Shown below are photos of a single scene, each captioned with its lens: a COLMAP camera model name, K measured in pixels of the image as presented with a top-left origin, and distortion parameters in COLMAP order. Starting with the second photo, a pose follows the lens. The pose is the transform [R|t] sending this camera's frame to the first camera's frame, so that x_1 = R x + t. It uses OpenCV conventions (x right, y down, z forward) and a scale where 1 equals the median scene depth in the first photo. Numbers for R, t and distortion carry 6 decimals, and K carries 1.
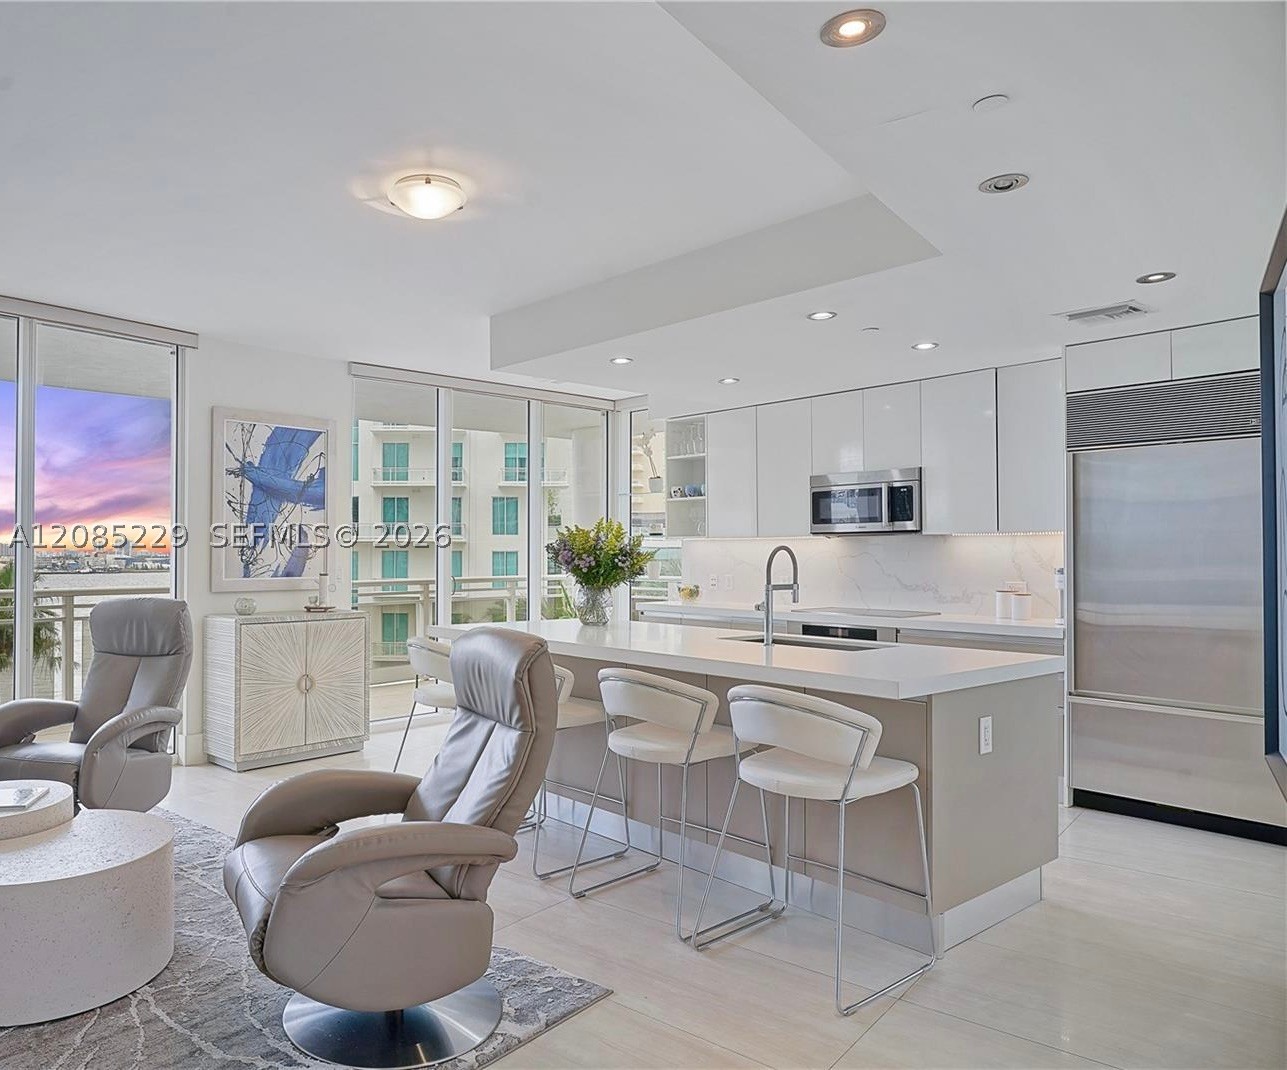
lens RADIAL K [[923.5, 0, 486.6], [0, 923.5, 540.2], [0, 0, 1]] dist [0.001976, -0.001562]
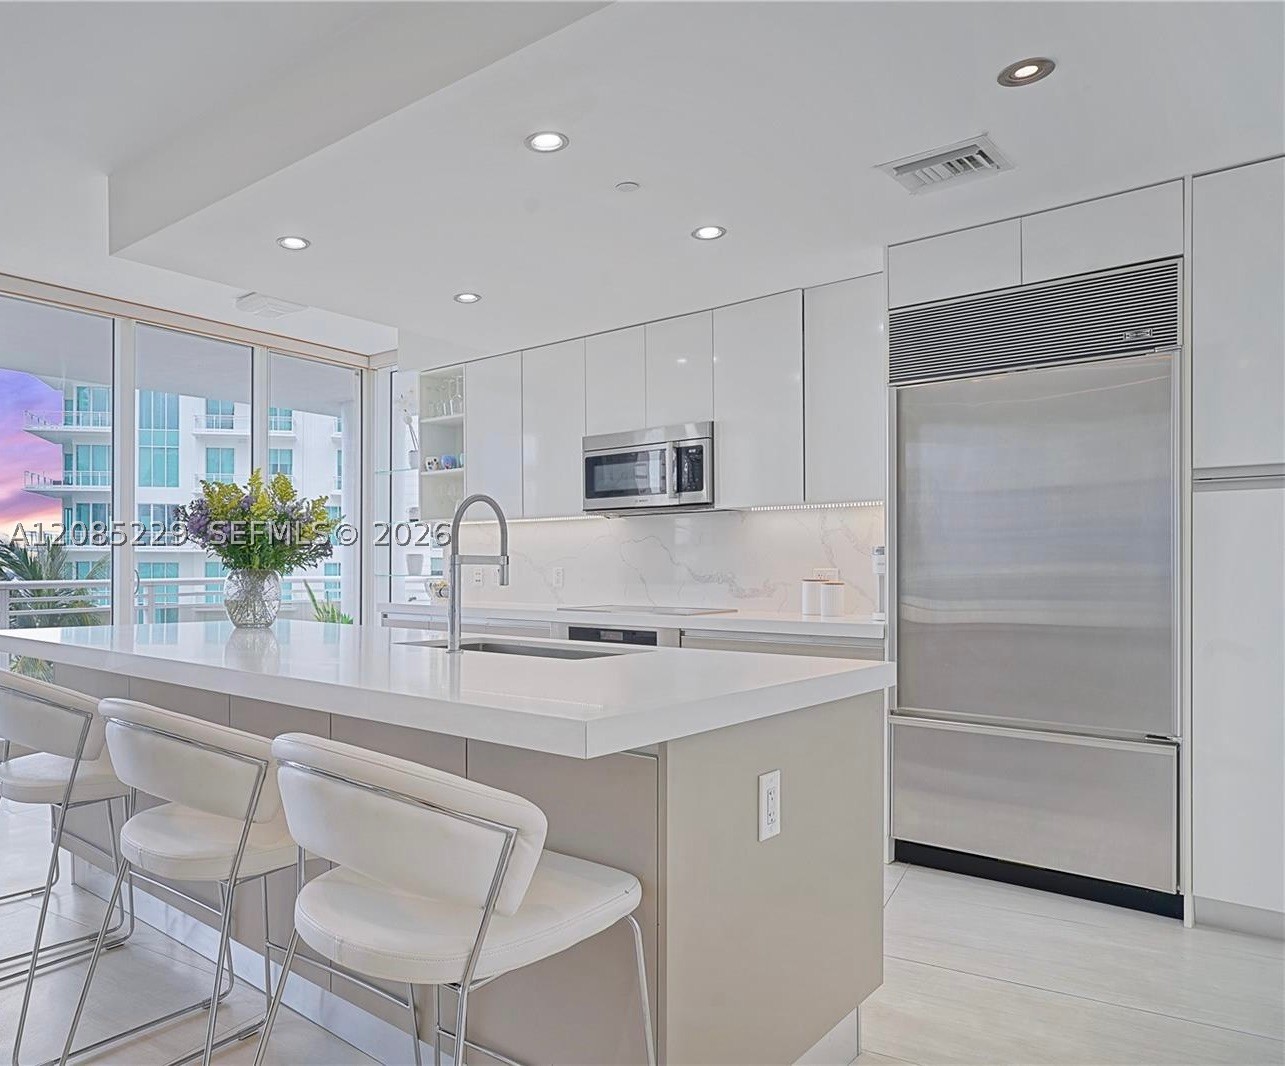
lens RADIAL K [[912.1, 0, 484.2], [0, 912.1, 560.8], [0, 0, 1]] dist [-0.000382, -0.003298]
pose [[0.987612, 0.001266, 0.156909, 0.181179], [-0.002121, 0.999984, 0.005284, 0.038437], [-0.156900, -0.005551, 0.987599, 0.309185]]
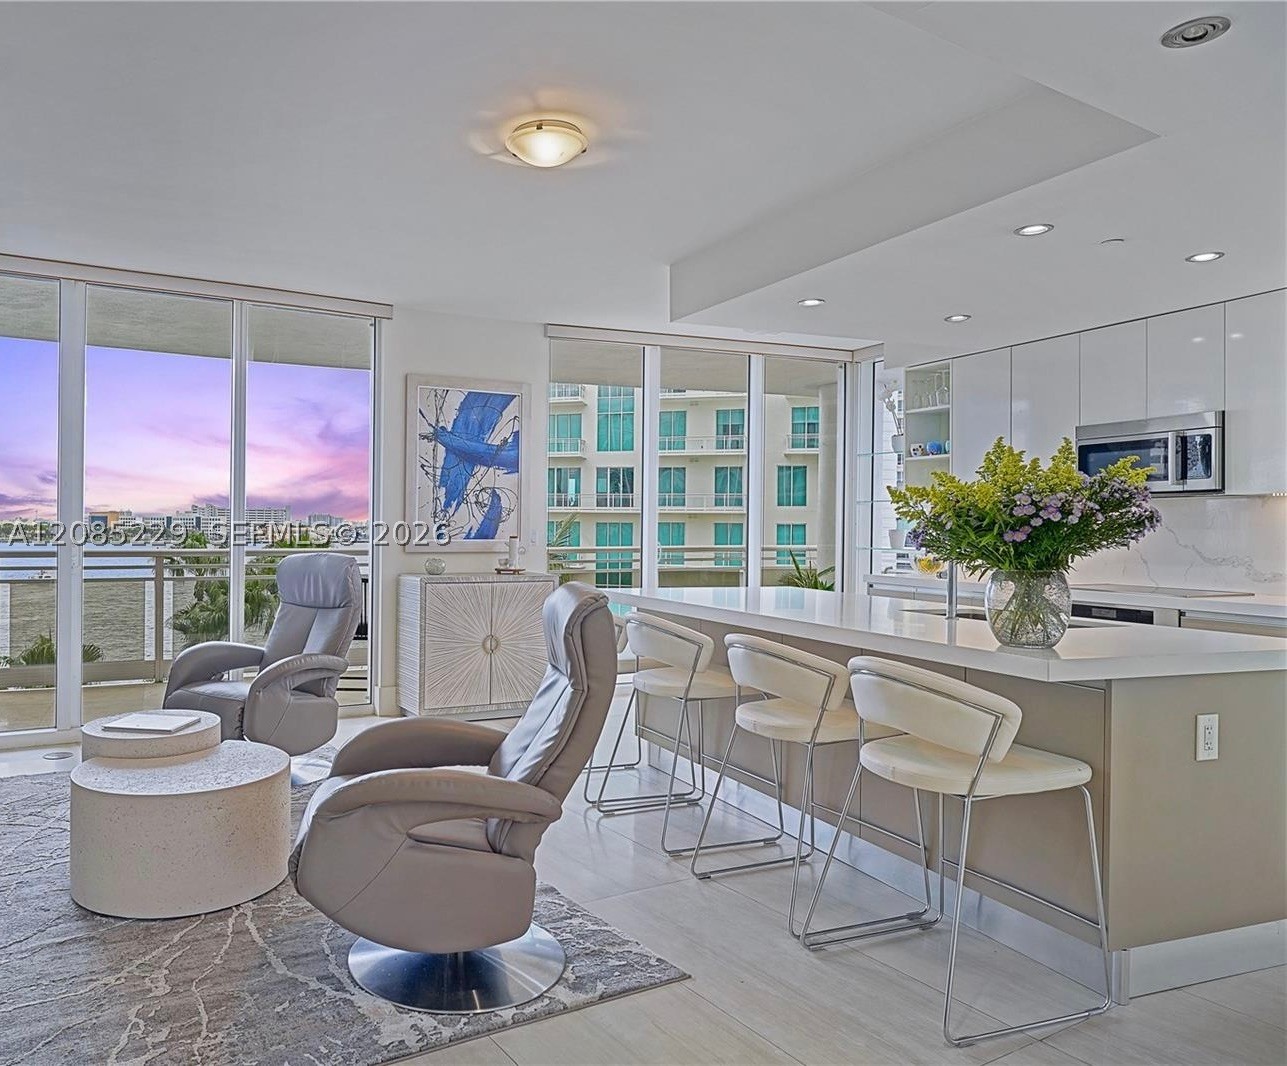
lens RADIAL K [[935.3, 0, 471.0], [0, 935.3, 525.8], [0, 0, 1]] dist [-0.002994, 0.003418]
pose [[0.947546, 0.007566, -0.319529, 0.125522], [-0.003223, 0.999895, 0.014118, 0.012649], [0.319602, -0.012347, 0.947471, 0.024655]]
